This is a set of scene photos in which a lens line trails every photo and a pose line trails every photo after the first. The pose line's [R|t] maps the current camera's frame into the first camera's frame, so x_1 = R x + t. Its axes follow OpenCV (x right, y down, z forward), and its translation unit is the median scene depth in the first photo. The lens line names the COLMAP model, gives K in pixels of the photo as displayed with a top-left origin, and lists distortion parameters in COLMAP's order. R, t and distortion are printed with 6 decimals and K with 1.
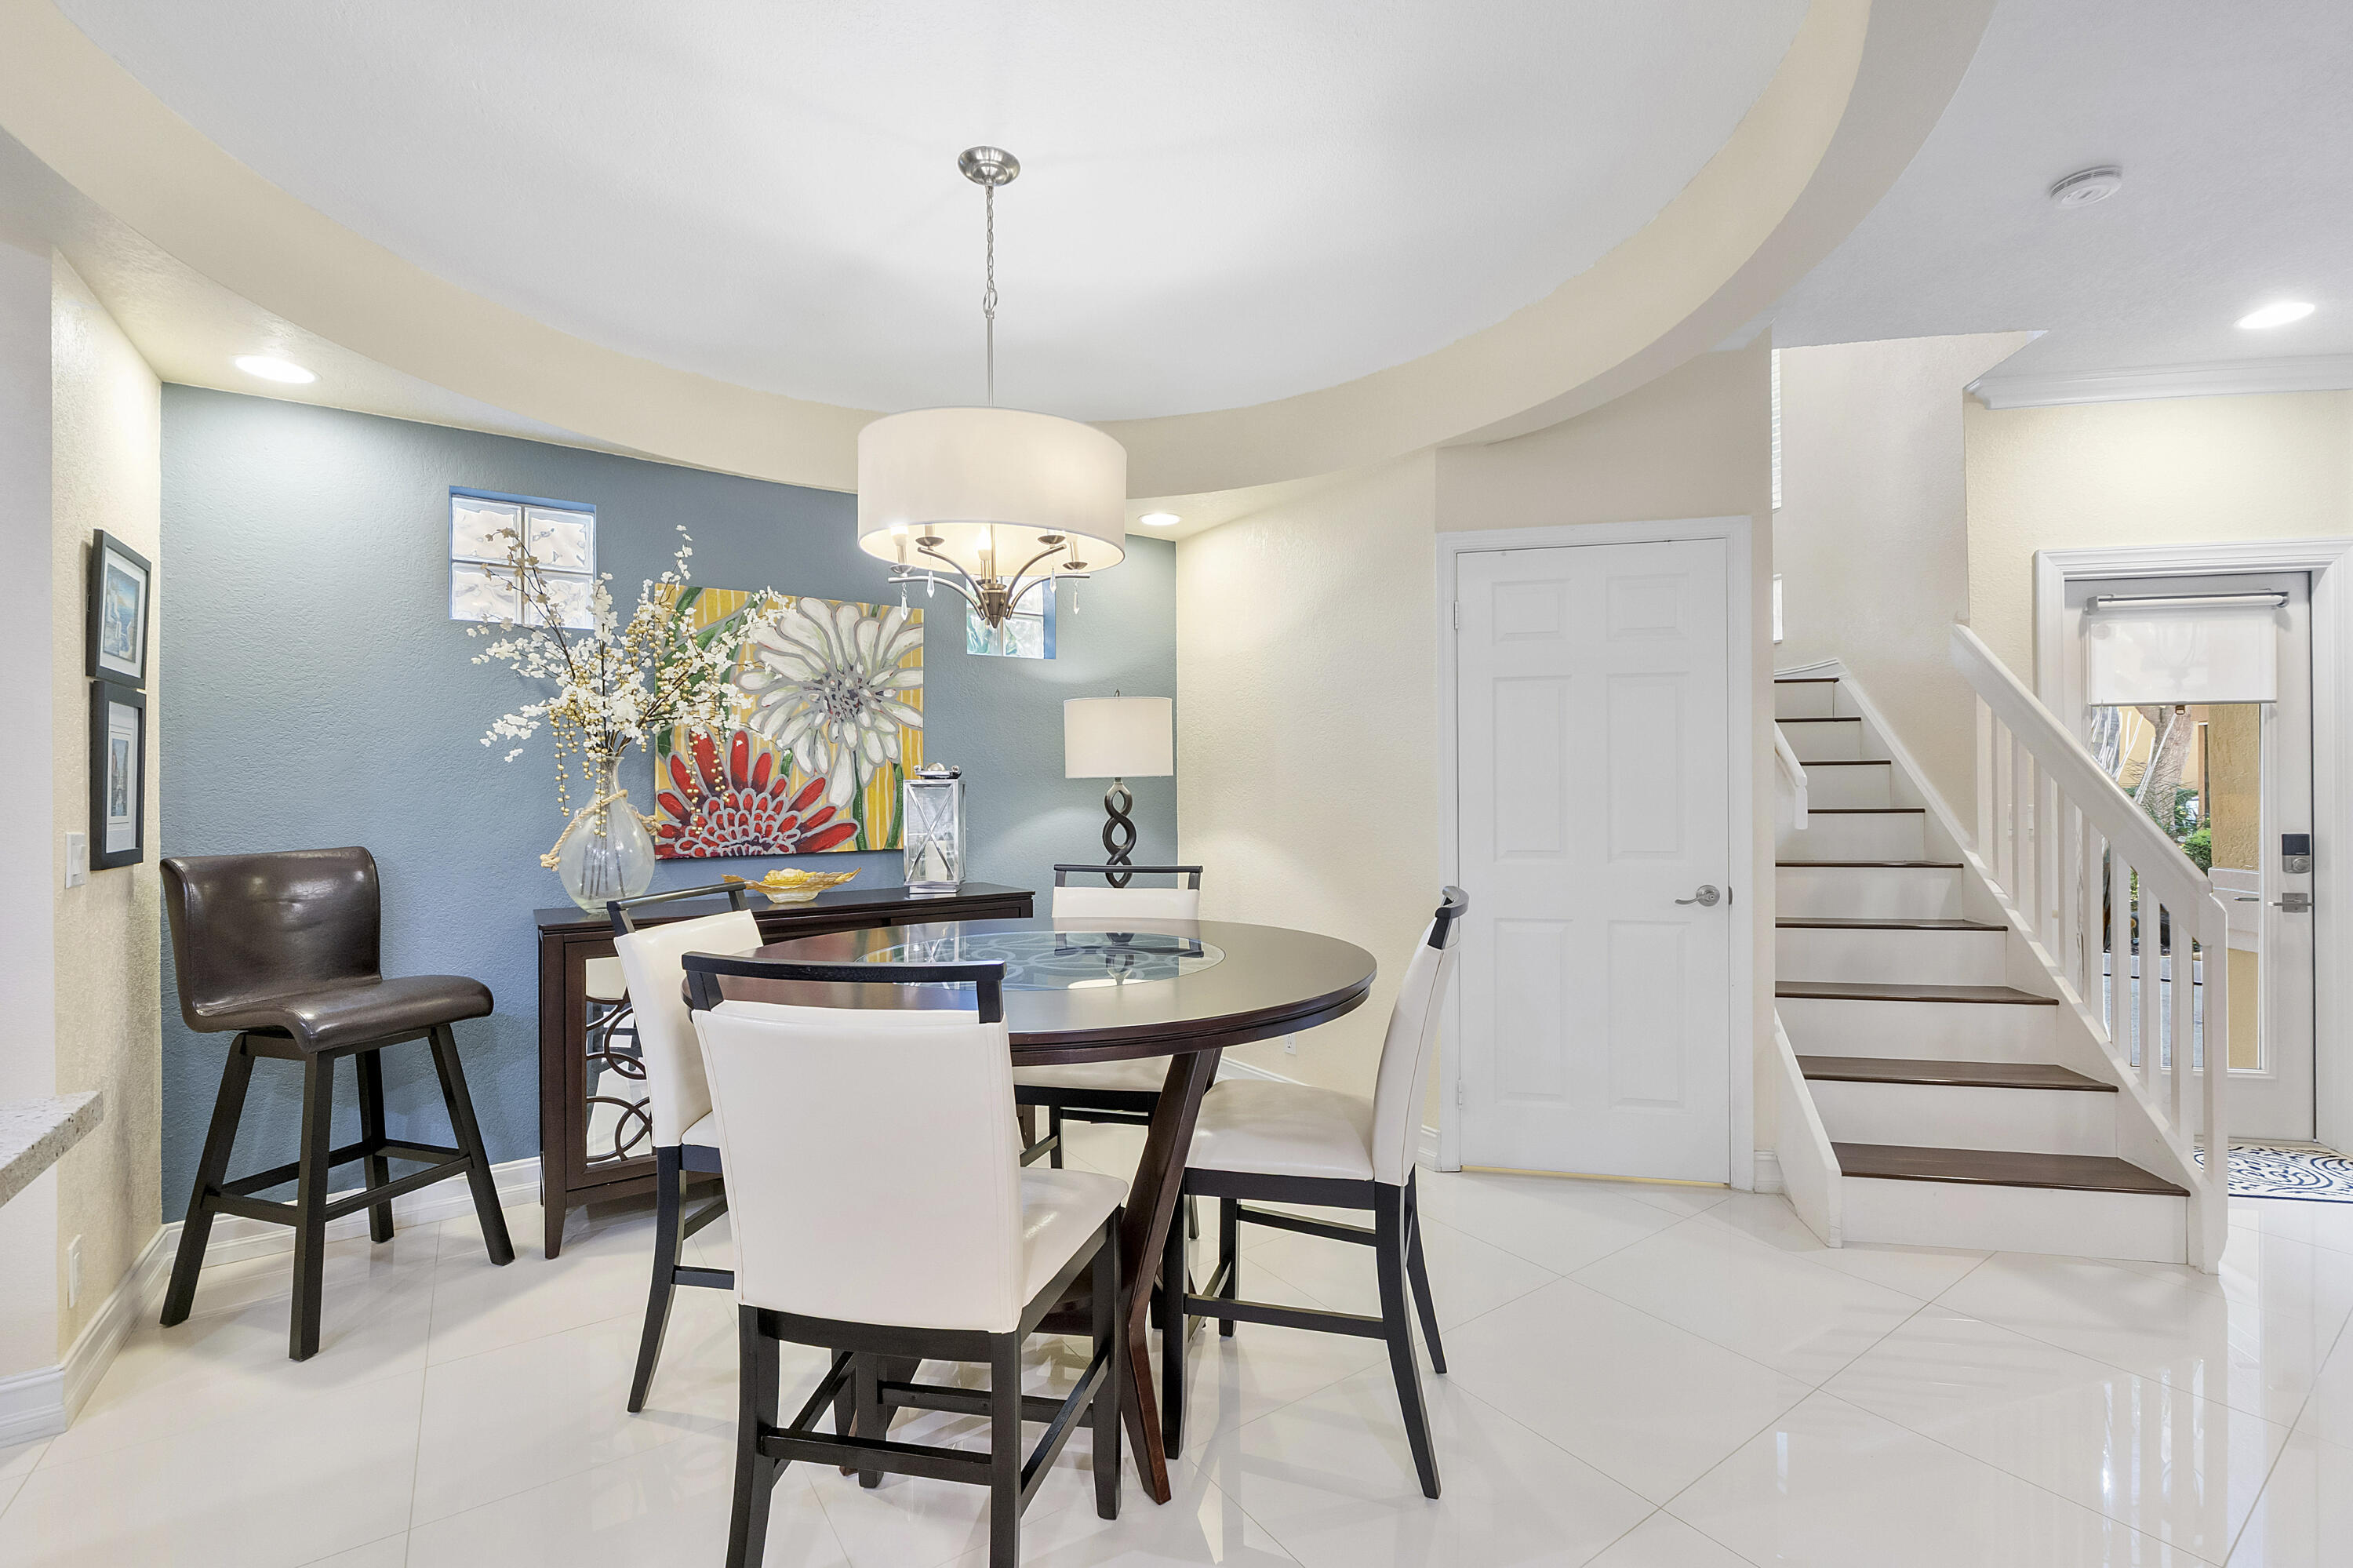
lens RADIAL K [[1001.2, 0, 1175.0], [0, 1001.2, 786.1], [0, 0, 1]] dist [-0.006495, -0.001860]
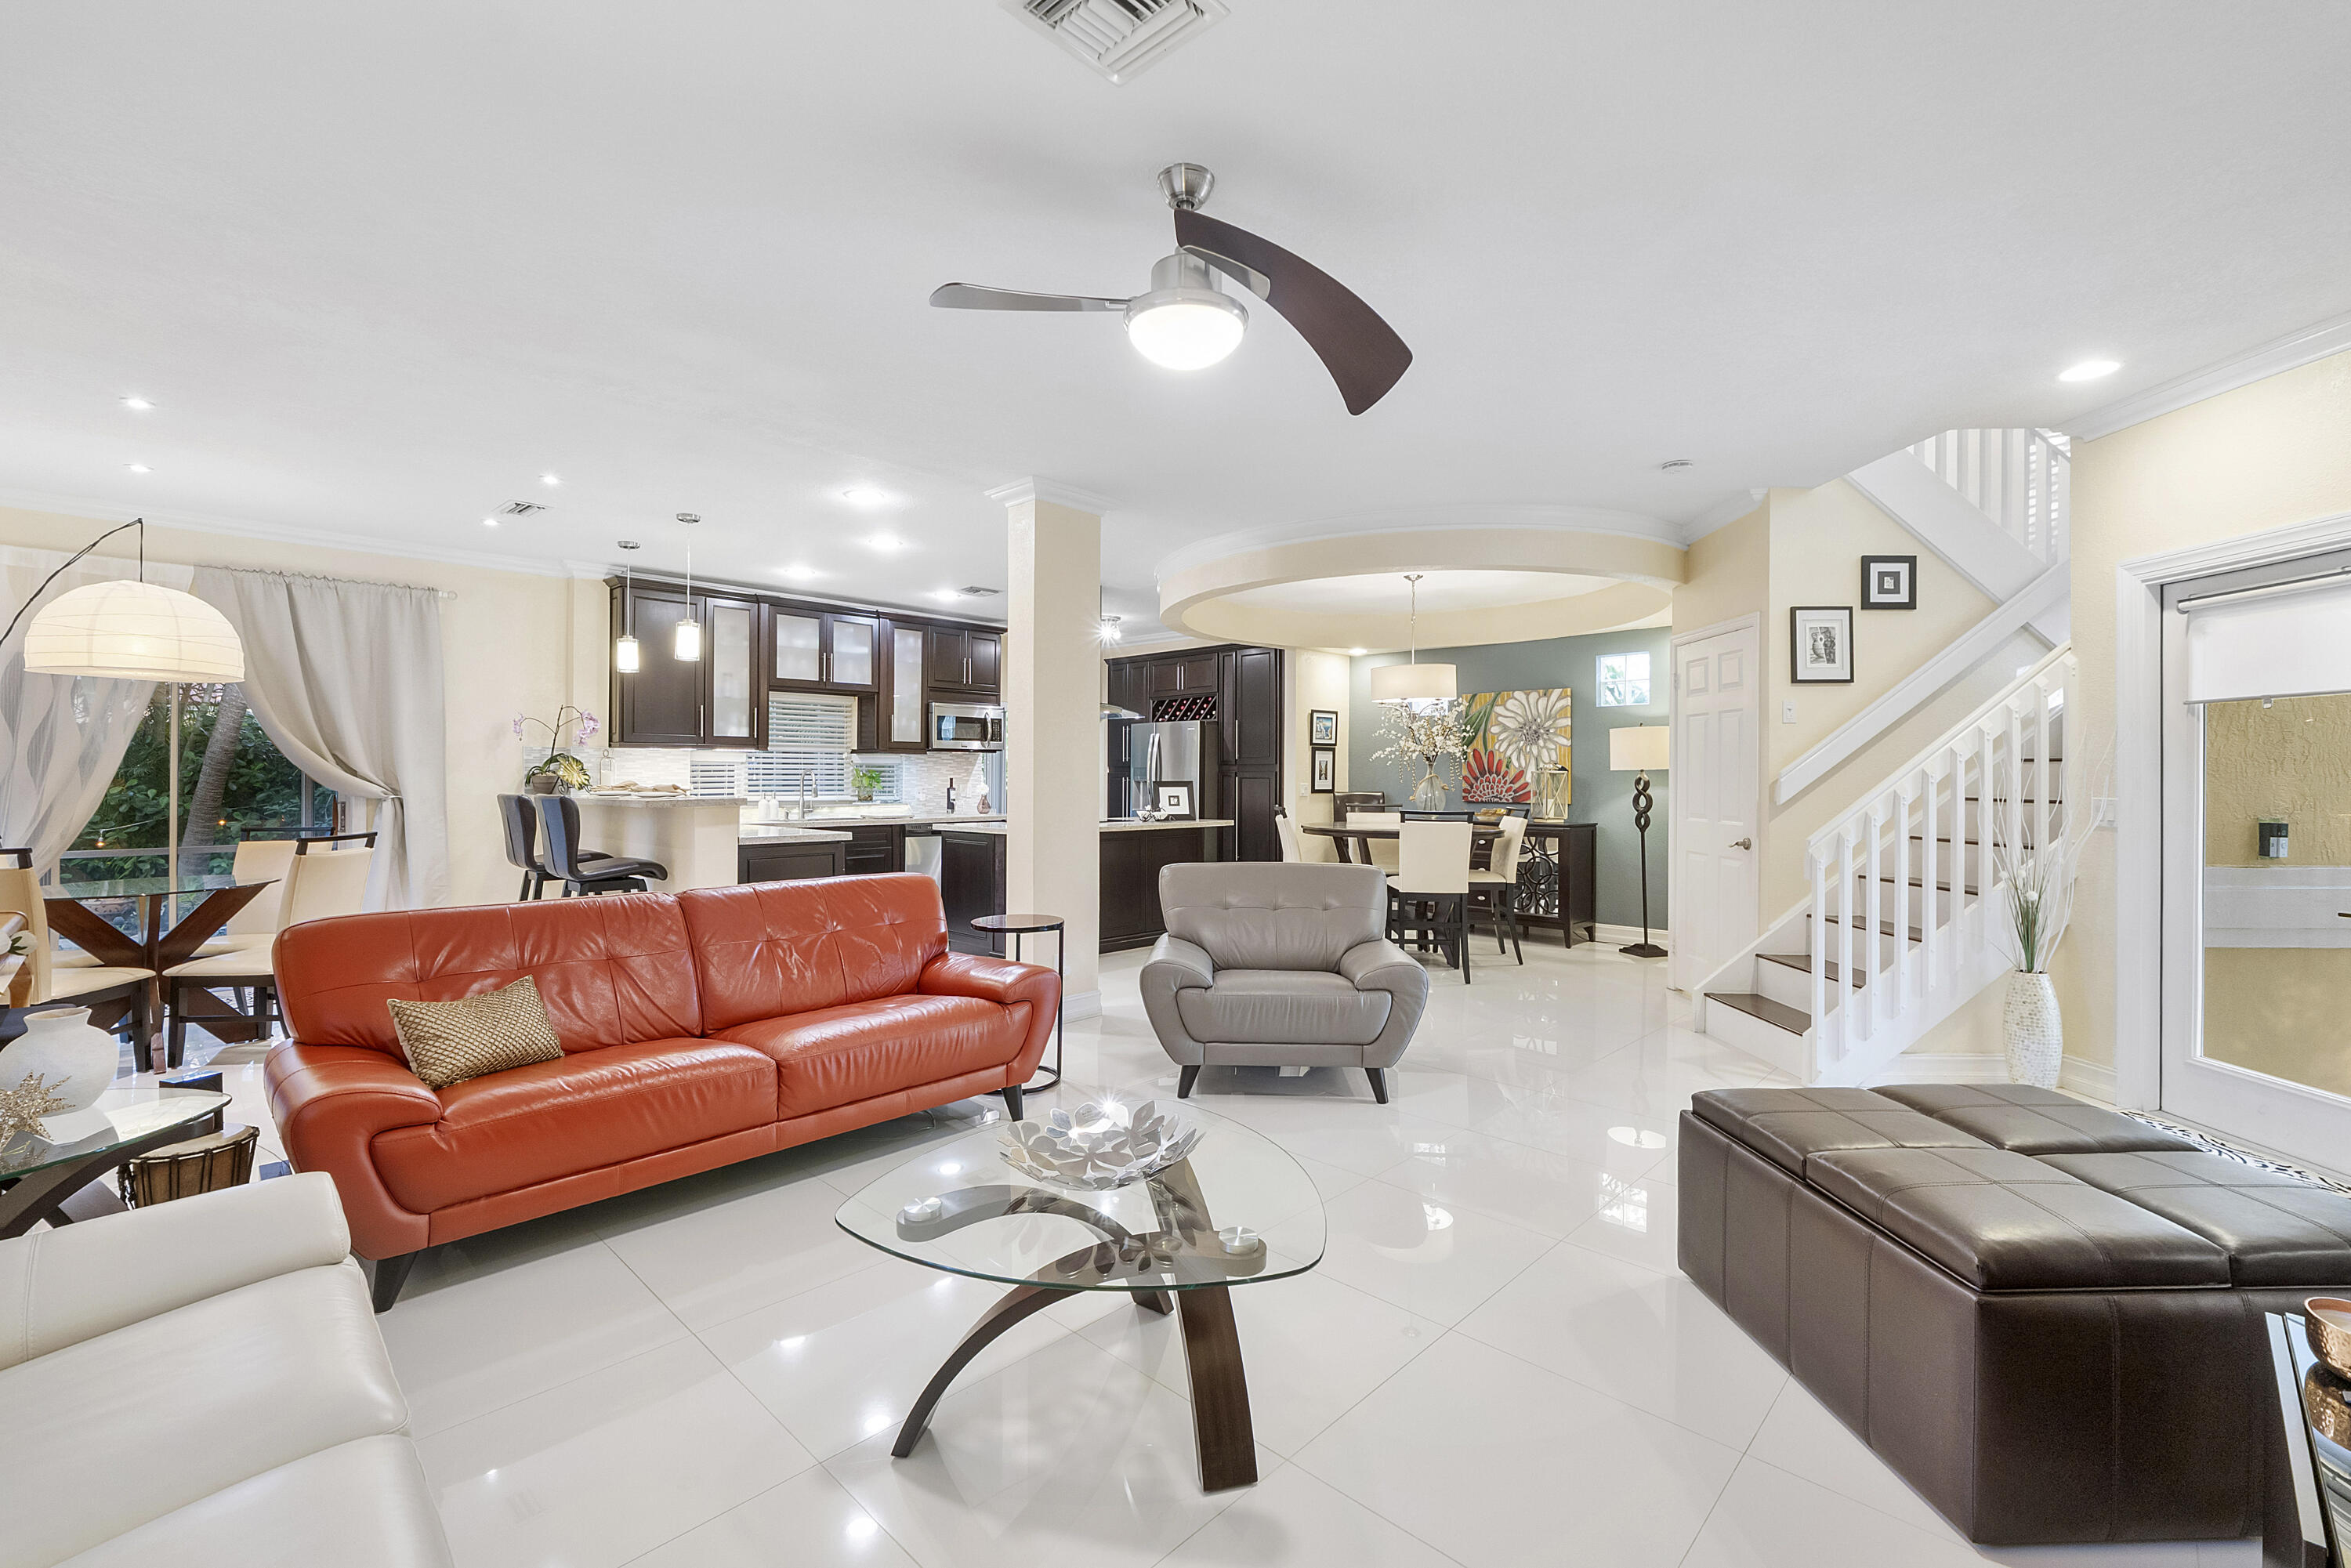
lens RADIAL K [[1000.3, 0, 1171.5], [0, 1000.3, 772.2], [0, 0, 1]] dist [-0.006495, -0.001860]
pose [[0.193918, 0.005892, -0.981000, 1.722721], [-0.002095, 0.999982, 0.005592, -0.013888], [0.981015, 0.000970, 0.193927, -0.220086]]
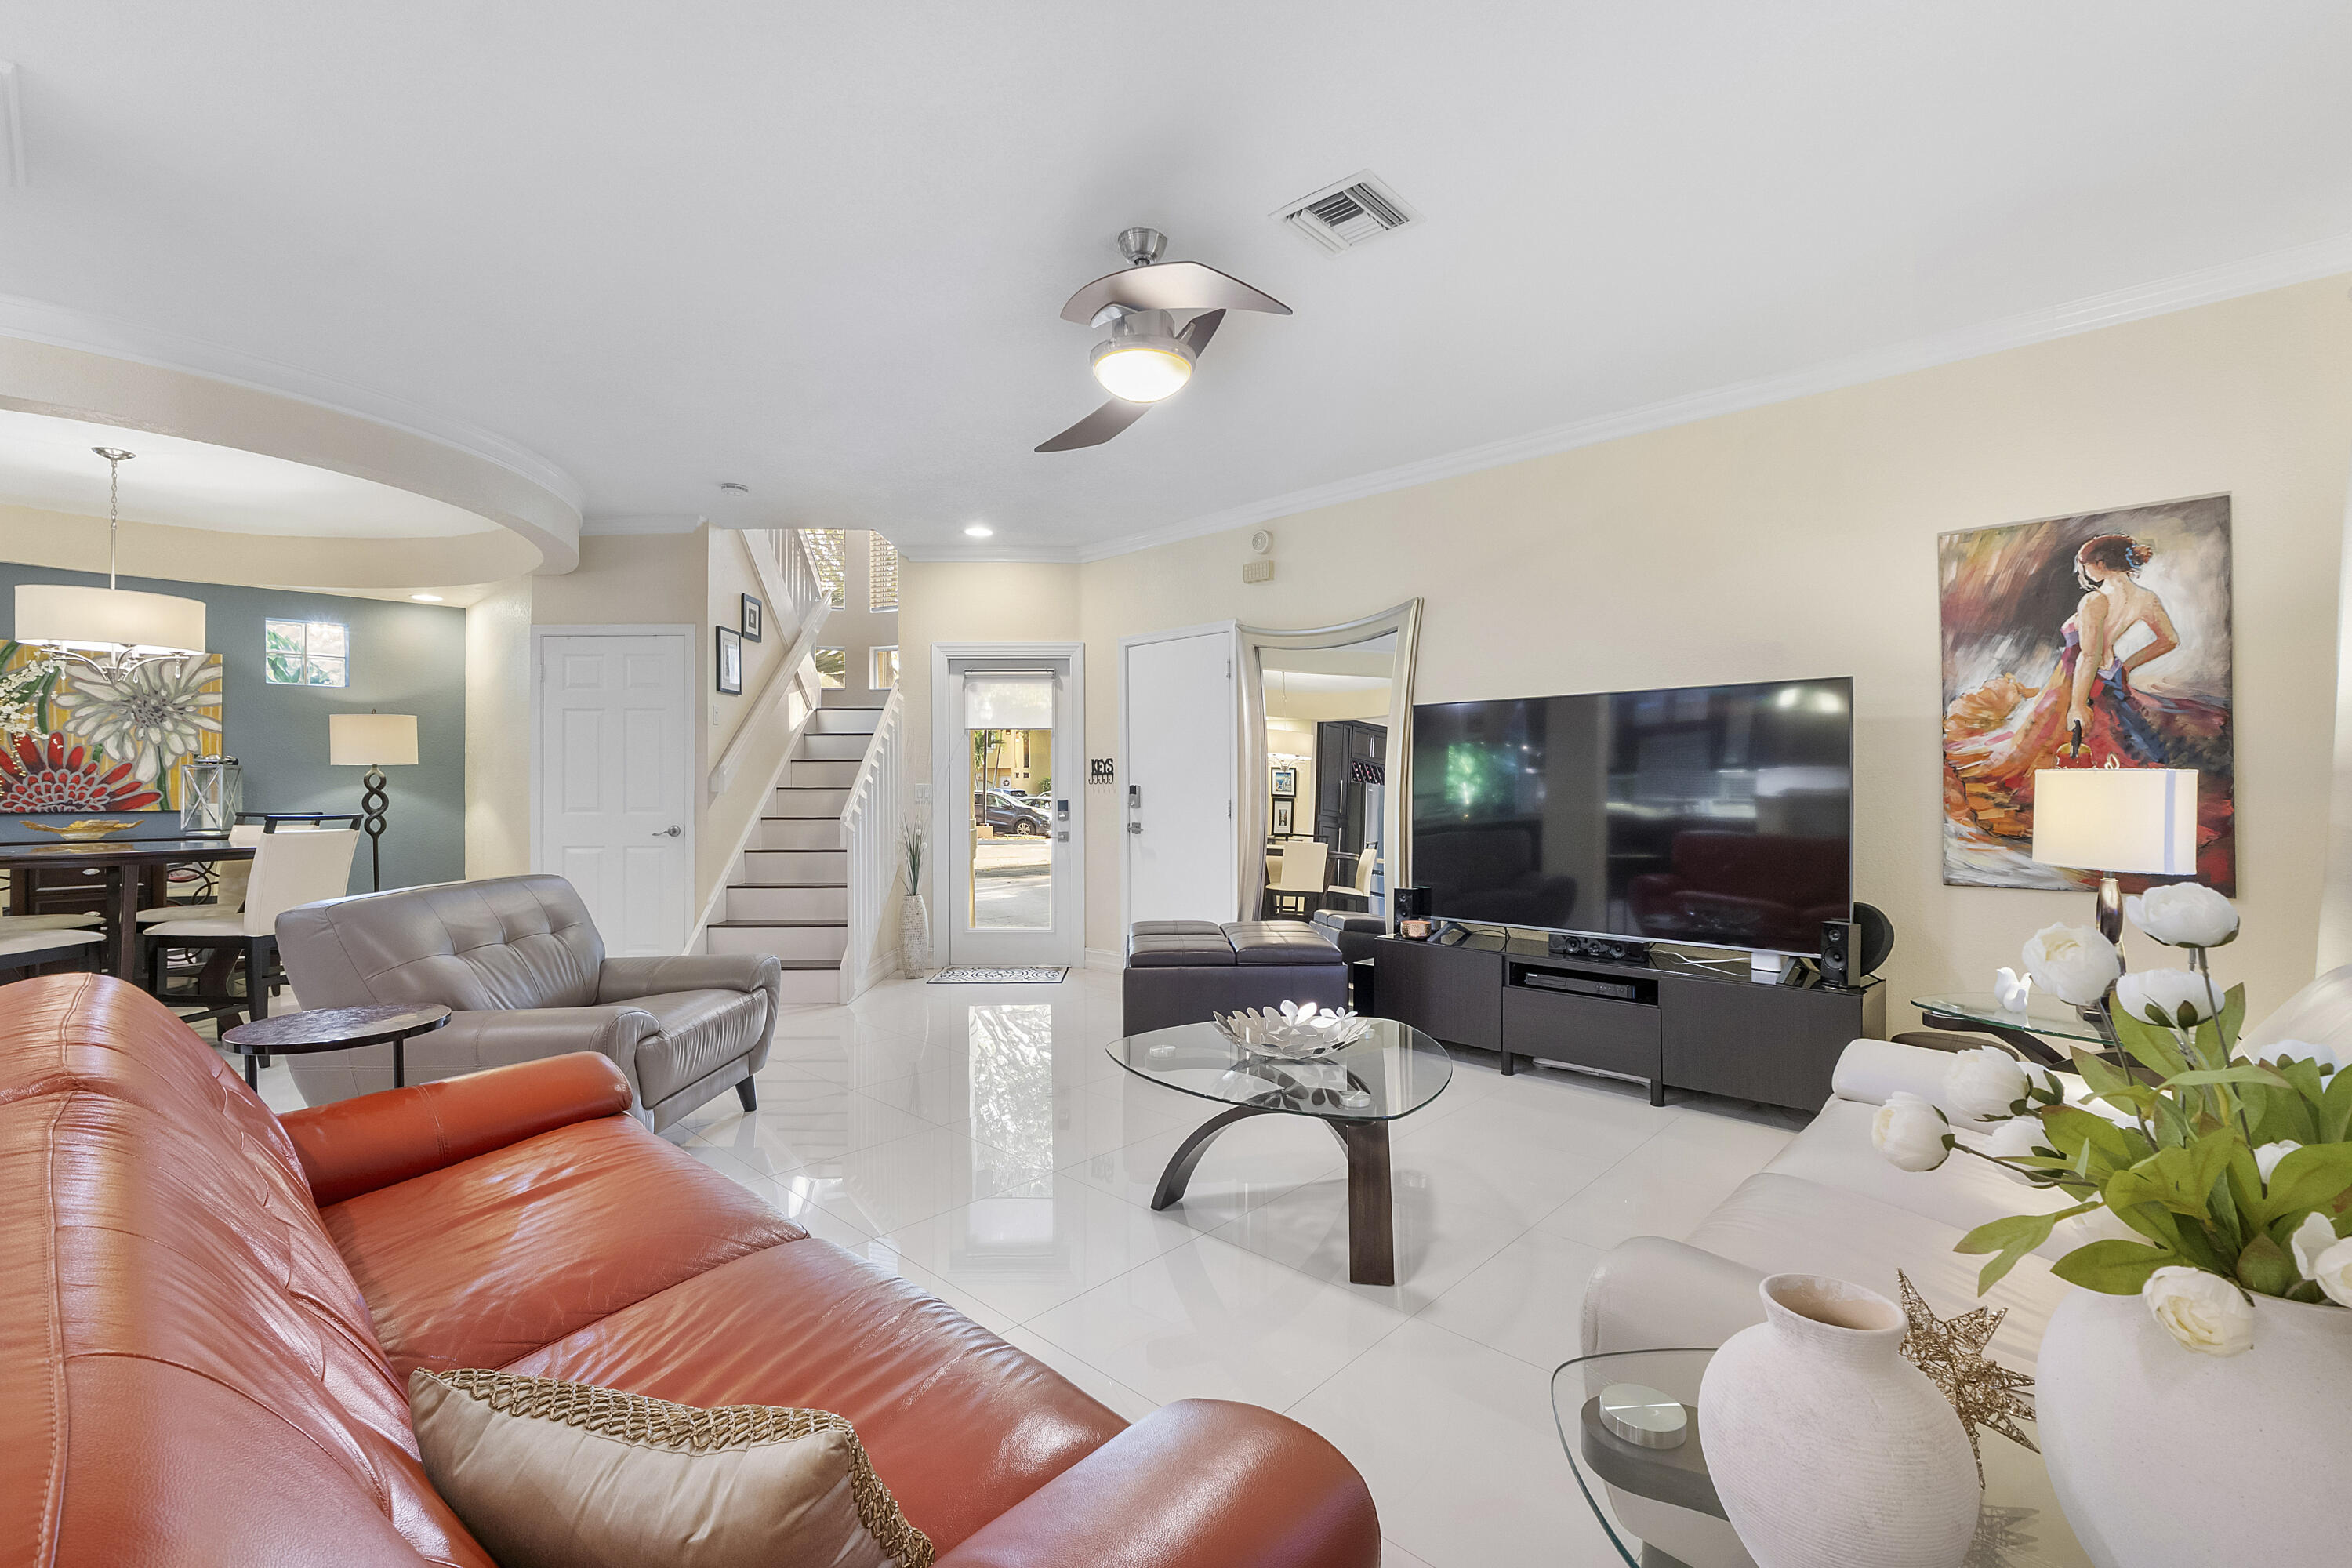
lens RADIAL K [[1000.7, 0, 1183.7], [0, 1000.7, 786.4], [0, 0, 1]] dist [-0.006495, -0.001860]
pose [[0.976752, 0.004657, 0.214323, 0.920463], [-0.004576, 0.999989, -0.000878, 0.021931], [-0.214325, -0.000123, 0.976762, -0.856259]]
